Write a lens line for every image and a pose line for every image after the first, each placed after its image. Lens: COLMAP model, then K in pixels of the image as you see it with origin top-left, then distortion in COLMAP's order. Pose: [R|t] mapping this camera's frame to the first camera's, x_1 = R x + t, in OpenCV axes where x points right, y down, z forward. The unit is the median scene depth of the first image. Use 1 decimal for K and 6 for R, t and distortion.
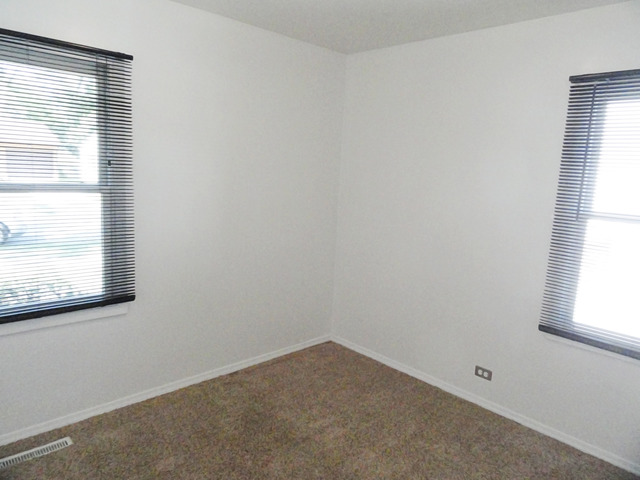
lens RADIAL K [[448.6, 0, 319.4], [0, 448.6, 232.3], [0, 0, 1]] dist [-0.003180, 0.009579]
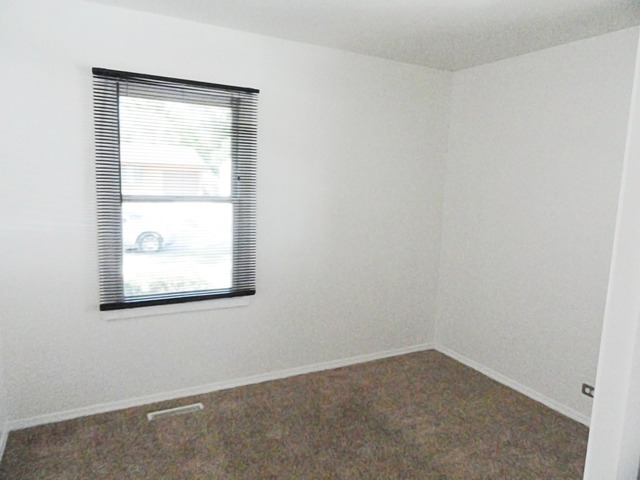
lens RADIAL K [[448.6, 0, 319.4], [0, 448.6, 232.3], [0, 0, 1]] dist [-0.003180, 0.009579]
pose [[0.963741, 0.016574, -0.266323, 0.062787], [-0.026466, 0.999085, -0.033596, 0.024300], [0.265522, 0.039426, 0.963298, -0.097260]]
